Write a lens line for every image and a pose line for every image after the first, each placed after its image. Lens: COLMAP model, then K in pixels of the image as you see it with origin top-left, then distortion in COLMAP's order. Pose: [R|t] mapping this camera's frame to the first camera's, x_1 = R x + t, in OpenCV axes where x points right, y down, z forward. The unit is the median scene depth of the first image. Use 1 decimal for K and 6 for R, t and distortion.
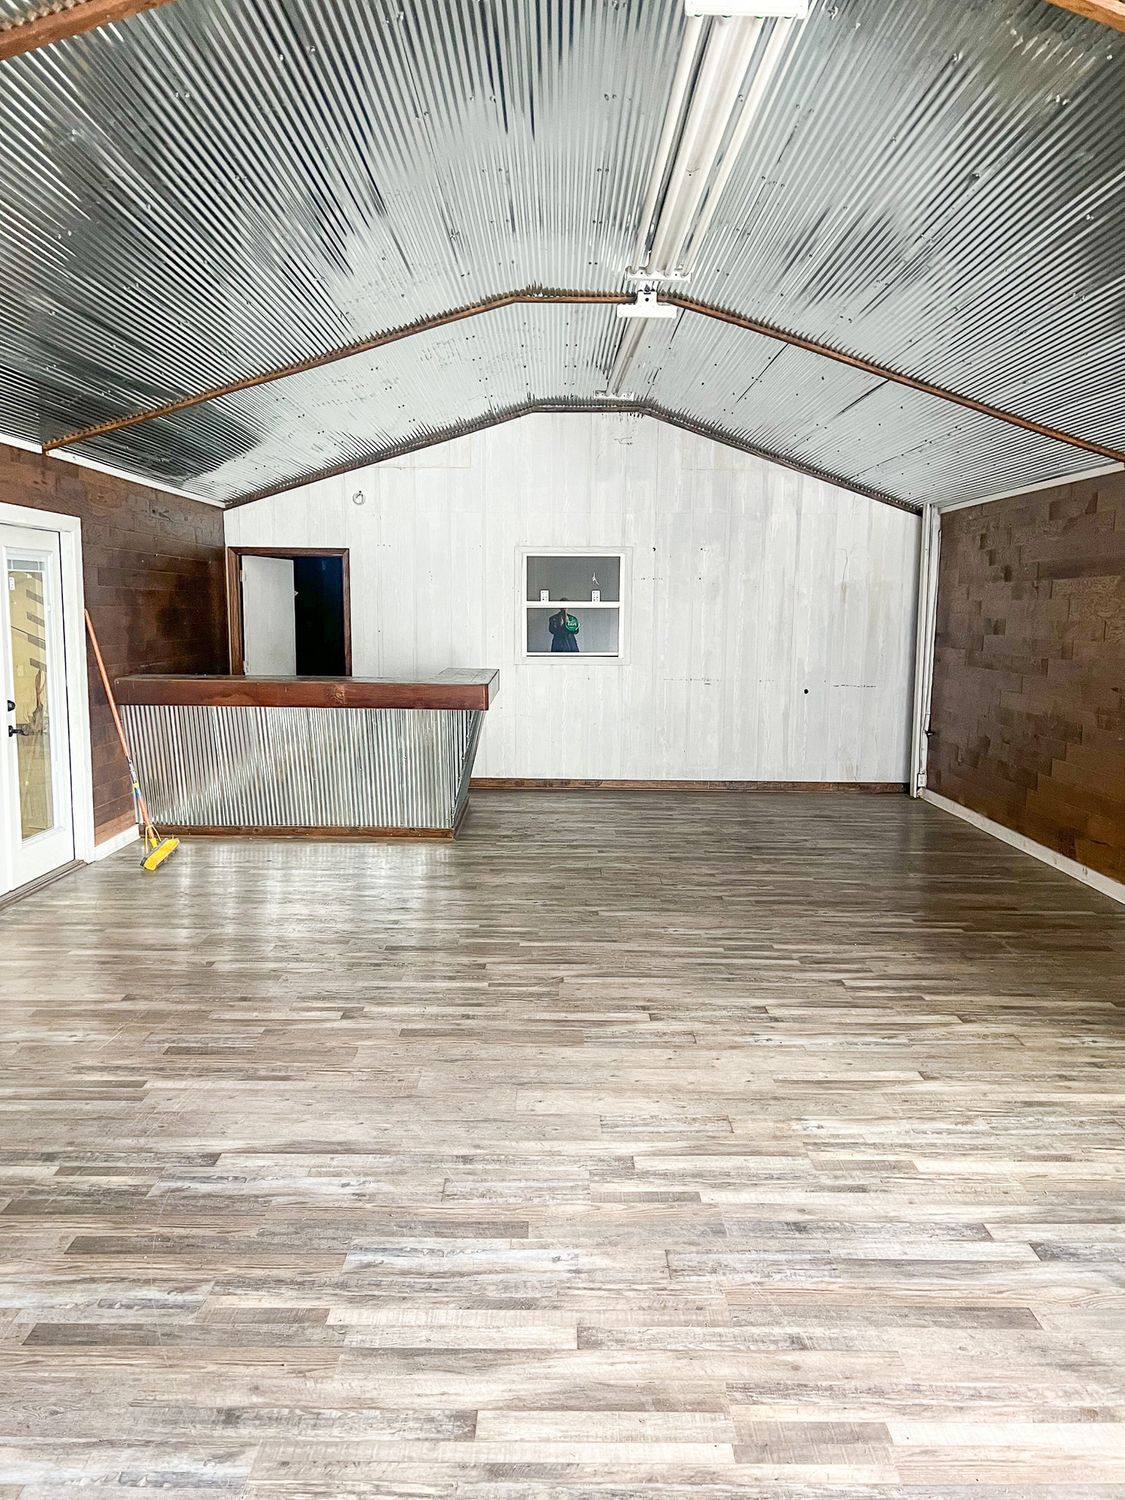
lens RADIAL K [[1120.6, 0, 560.8], [0, 1120.6, 749.4], [0, 0, 1]] dist [-0.038295, 0.000885]
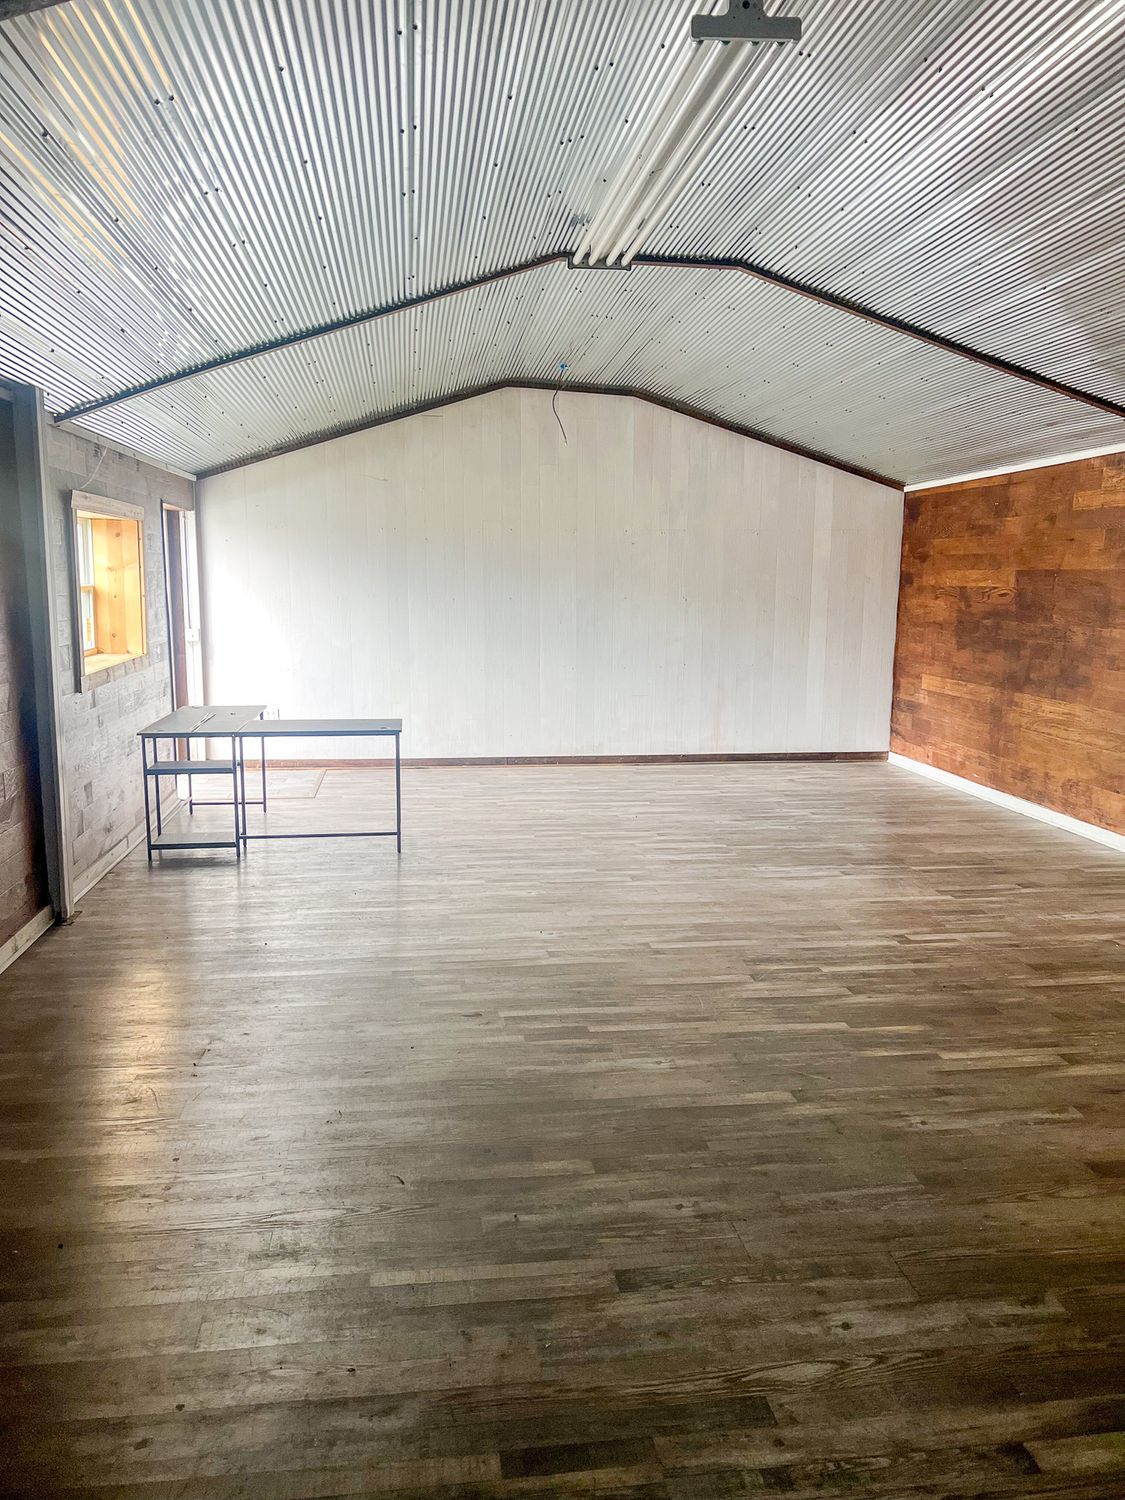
lens RADIAL K [[1120.6, 0, 562.4], [0, 1120.6, 751.3], [0, 0, 1]] dist [-0.038295, 0.000885]
pose [[-0.991725, 0.015325, -0.127459, 0.313911], [-0.019692, 0.962940, 0.268994, -0.262467], [0.126858, 0.269278, -0.954671, 2.040160]]
